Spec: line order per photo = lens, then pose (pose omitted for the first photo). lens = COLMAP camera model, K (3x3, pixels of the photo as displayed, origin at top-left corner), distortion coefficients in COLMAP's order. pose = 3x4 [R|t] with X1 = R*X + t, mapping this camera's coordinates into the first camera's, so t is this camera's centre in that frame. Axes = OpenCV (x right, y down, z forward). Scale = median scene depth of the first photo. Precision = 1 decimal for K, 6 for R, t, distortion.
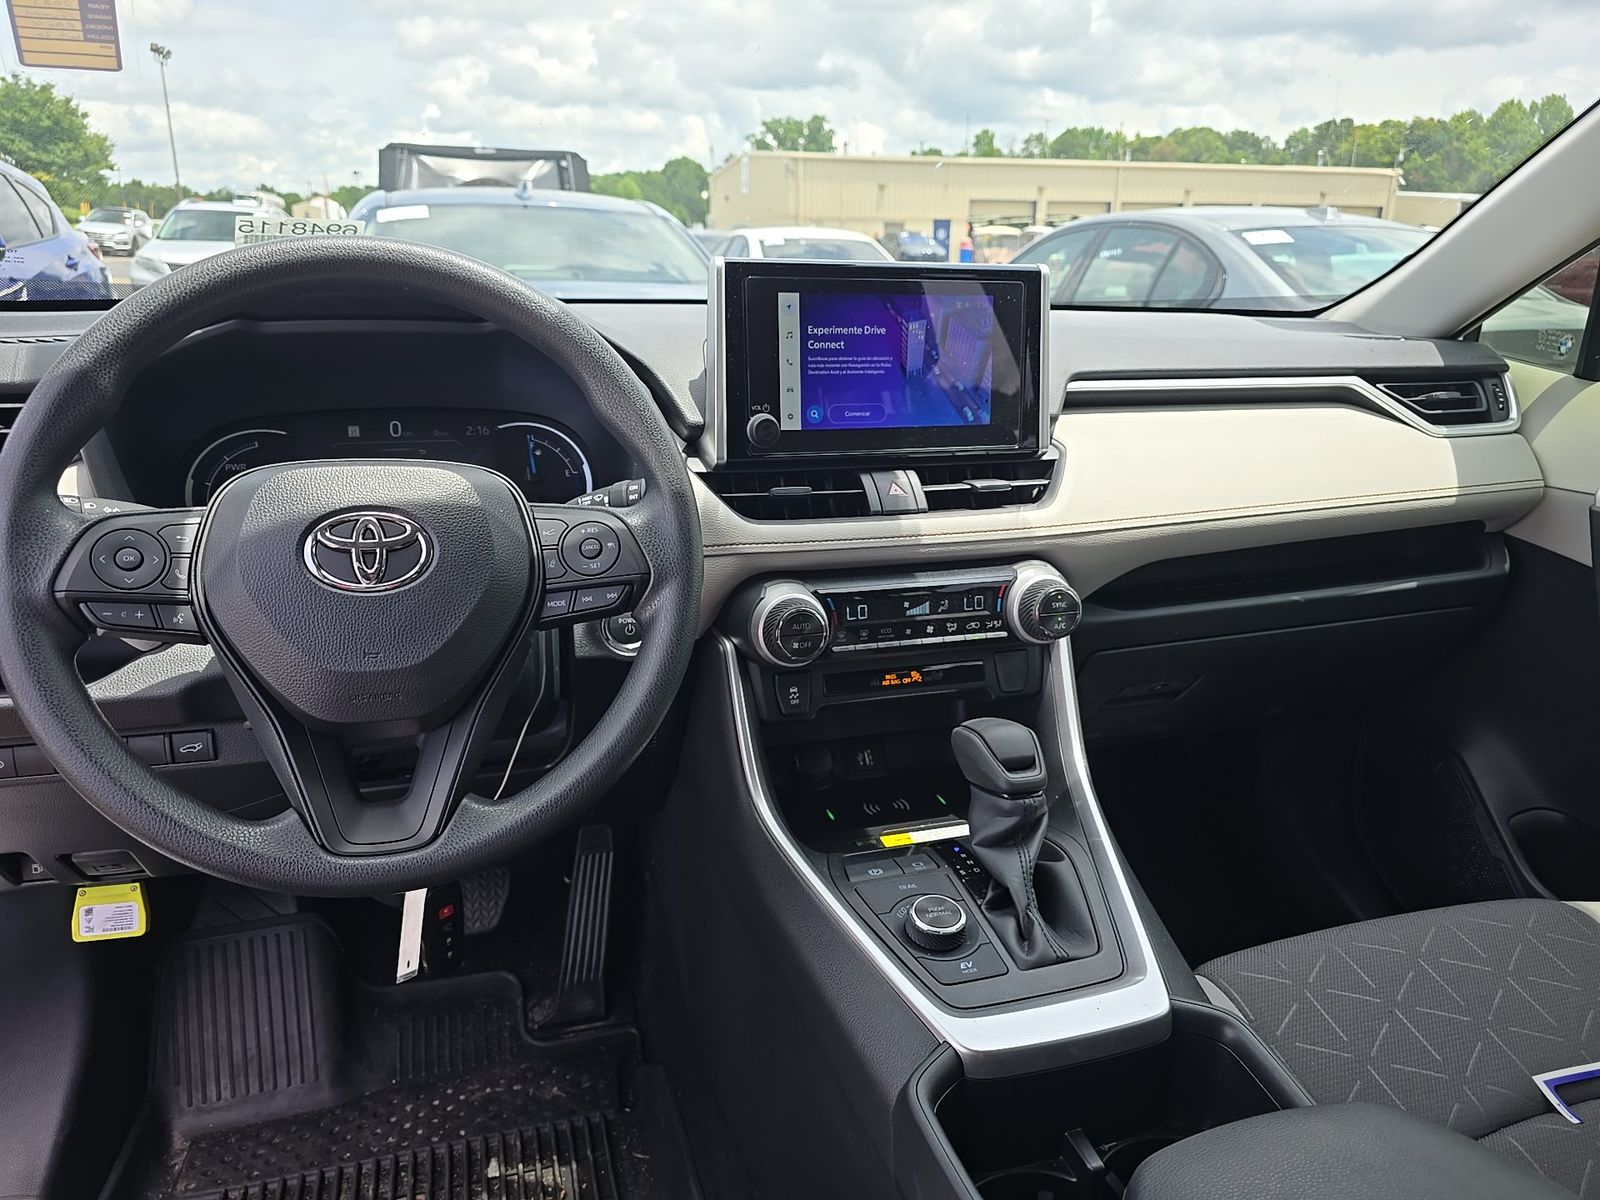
lens RADIAL K [[1019.9, 0, 751.4], [0, 1019.9, 607.5], [0, 0, 1]] dist [0.013896, -0.036640]
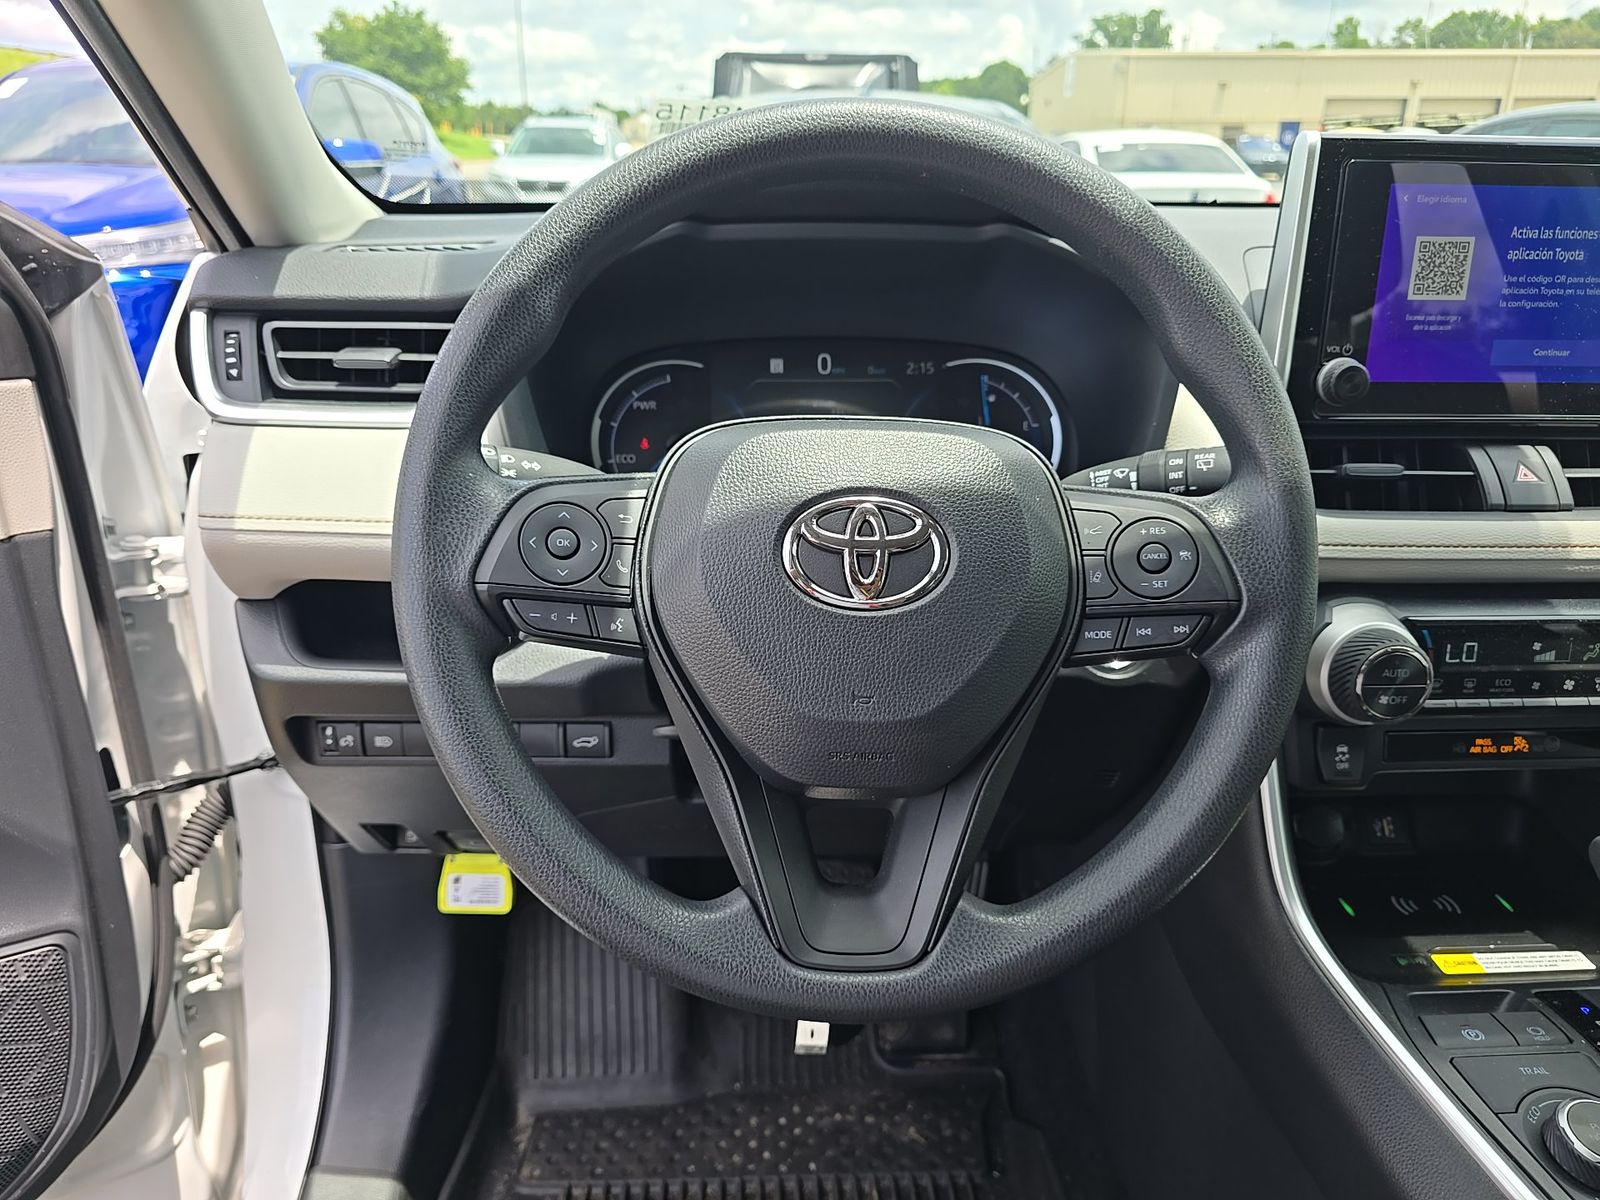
lens RADIAL K [[1019.9, 0, 751.4], [0, 1019.9, 607.5], [0, 0, 1]] dist [0.013896, -0.036640]
pose [[0.960473, 0.090787, -0.263152, -0.172938], [-0.070771, 0.993899, 0.084591, -0.047215], [0.269226, -0.062624, 0.961039, 0.194517]]
